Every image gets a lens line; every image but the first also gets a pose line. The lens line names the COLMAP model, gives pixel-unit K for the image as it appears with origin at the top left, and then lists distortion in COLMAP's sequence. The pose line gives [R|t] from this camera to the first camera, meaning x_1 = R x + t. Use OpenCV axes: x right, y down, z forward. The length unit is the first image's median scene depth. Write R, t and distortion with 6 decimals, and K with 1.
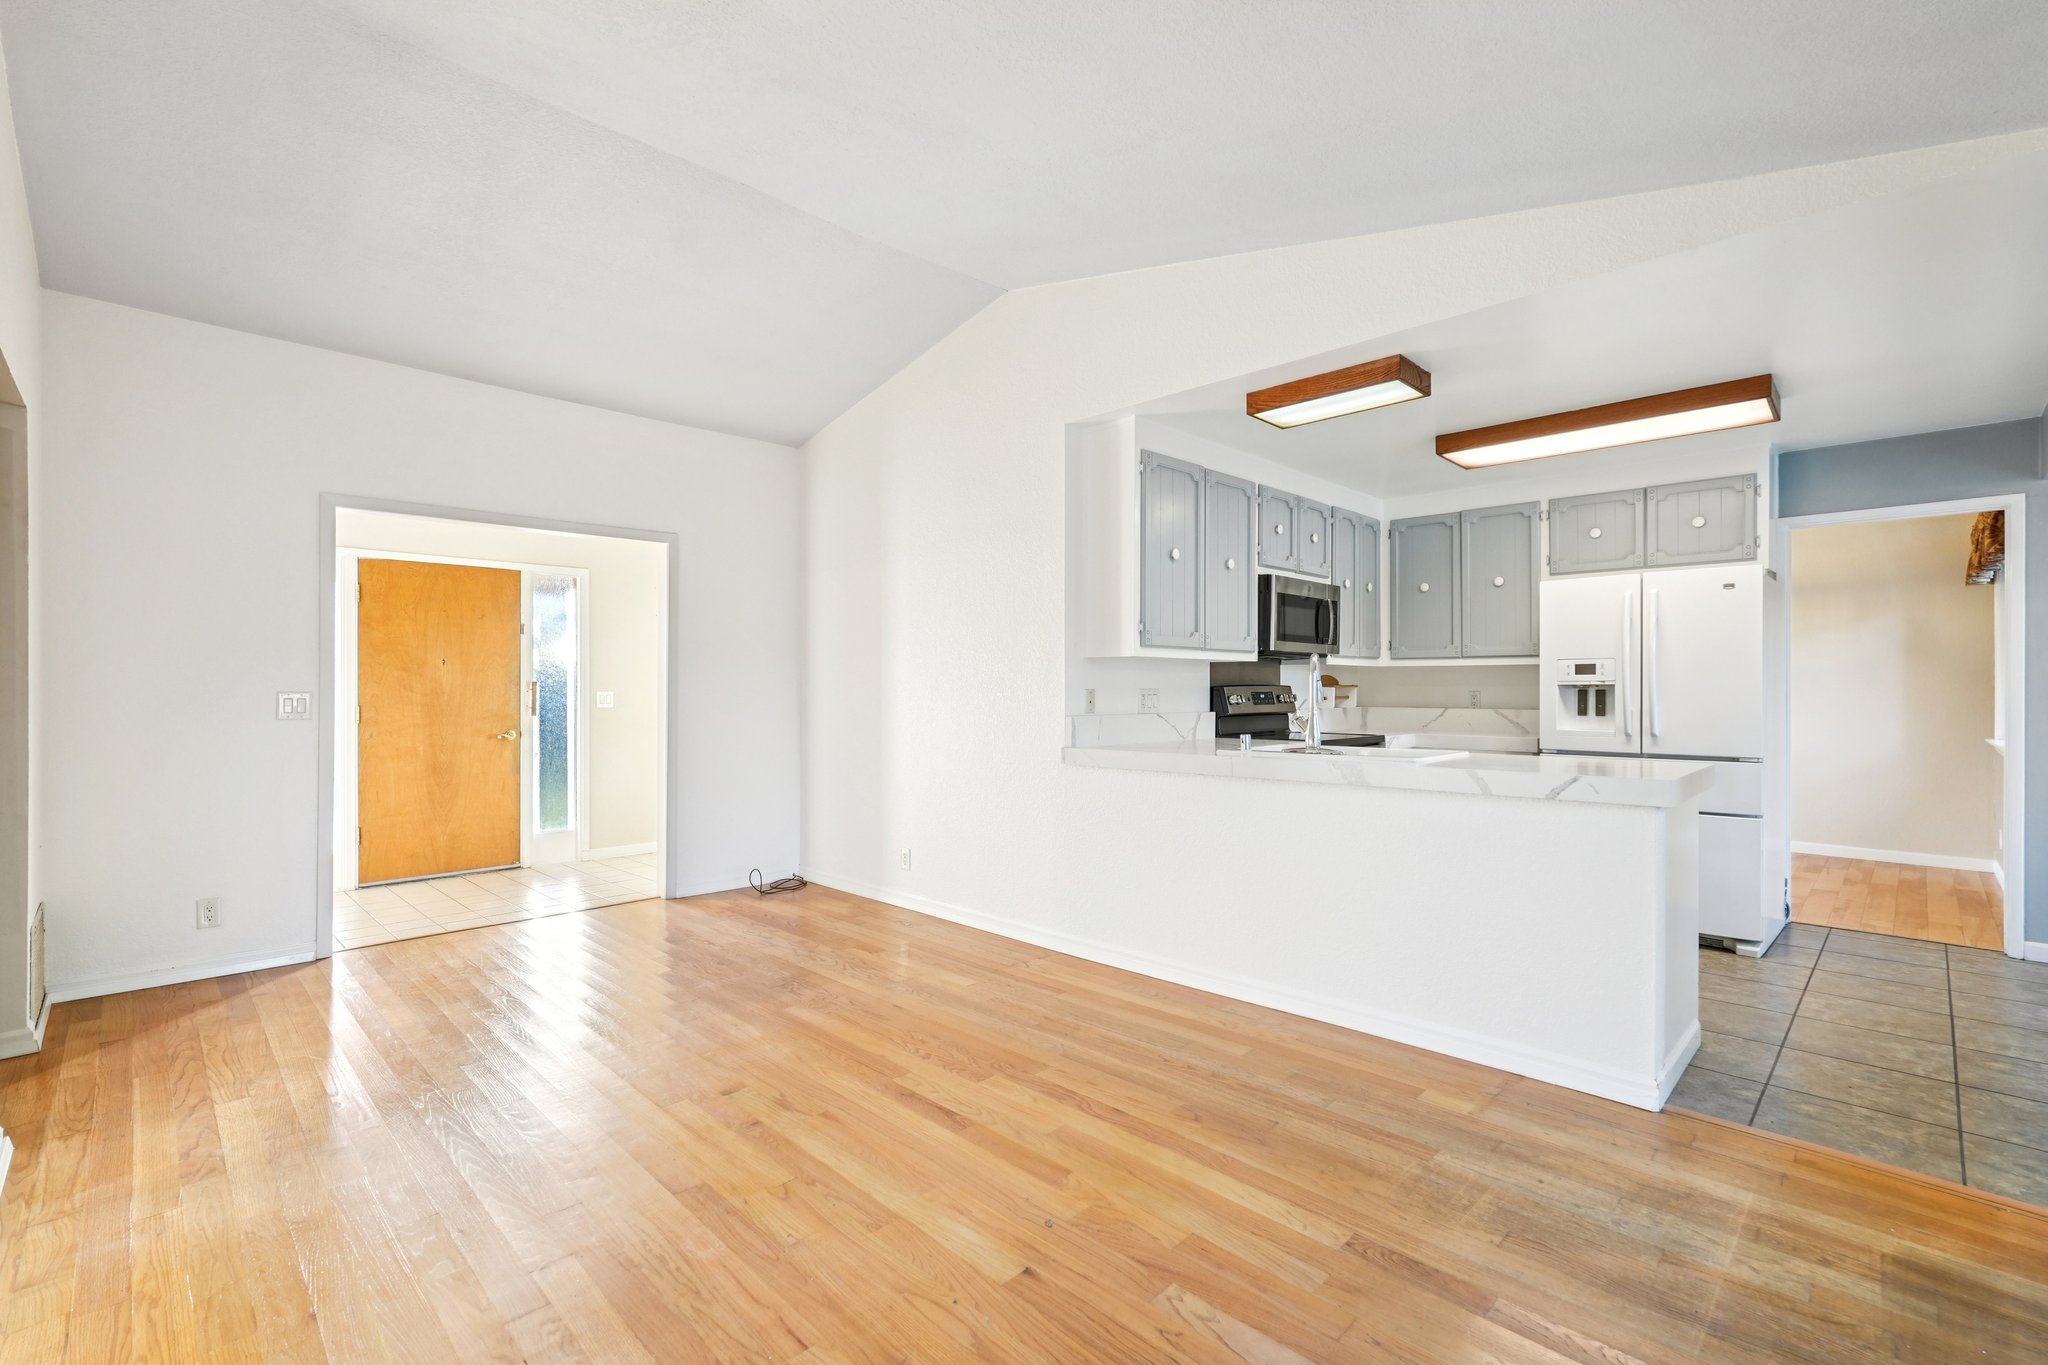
lens RADIAL K [[903.6, 0, 1013.7], [0, 903.6, 688.8], [0, 0, 1]] dist [-0.011349, 0.004919]
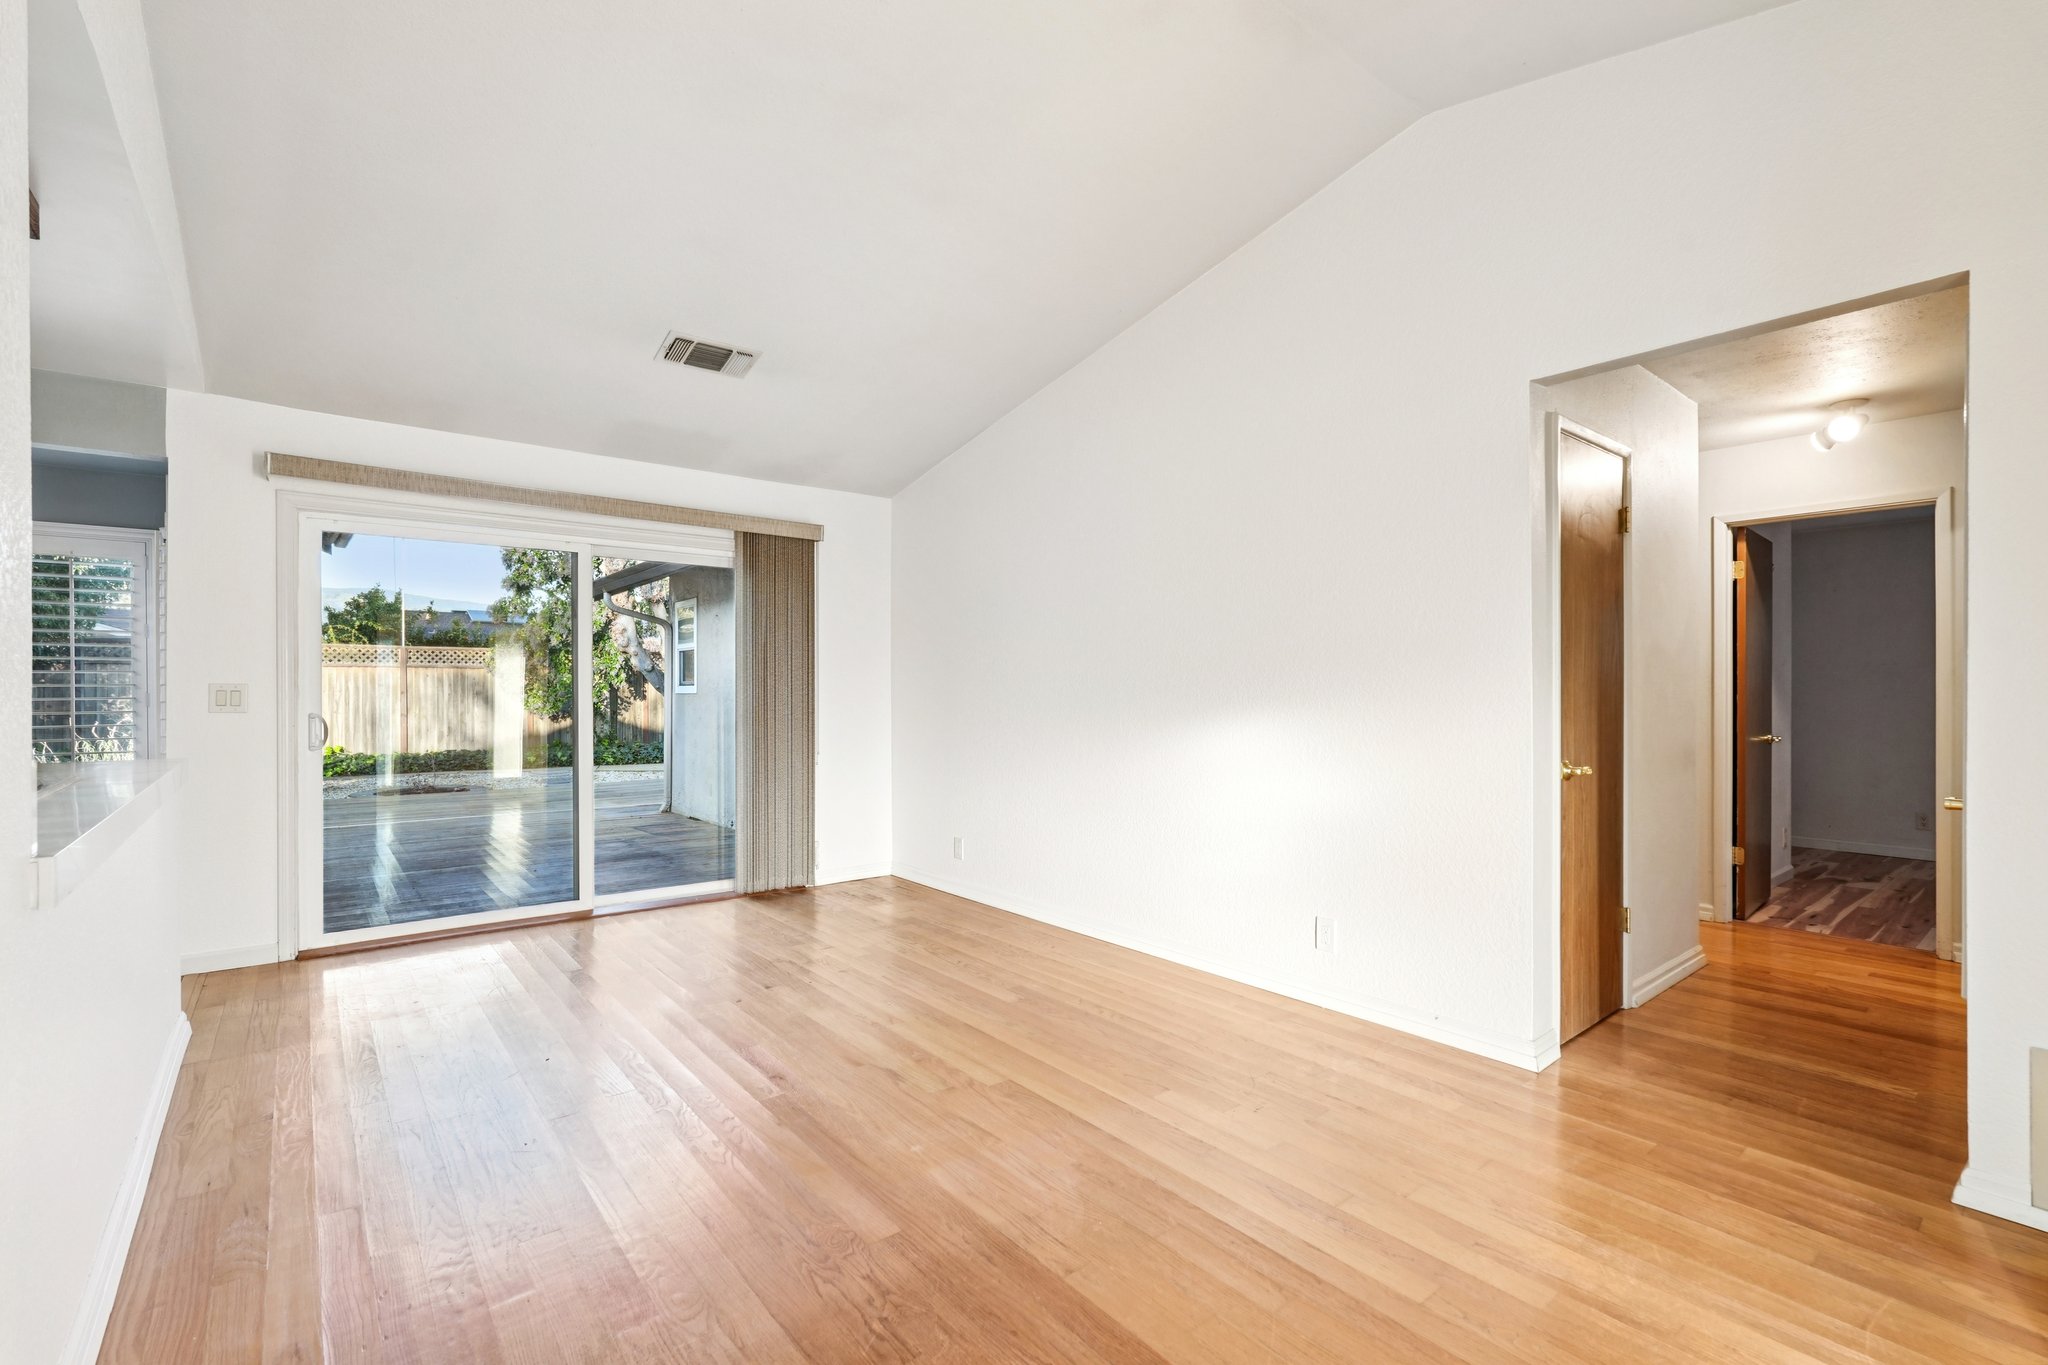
lens RADIAL K [[903.6, 0, 1019.0], [0, 903.6, 691.3], [0, 0, 1]] dist [-0.011349, 0.004919]
pose [[-0.994929, 0.003277, 0.100522, -0.302153], [0.003217, 0.999995, -0.000769, 0.007010], [-0.100524, -0.000441, -0.994935, 1.212326]]
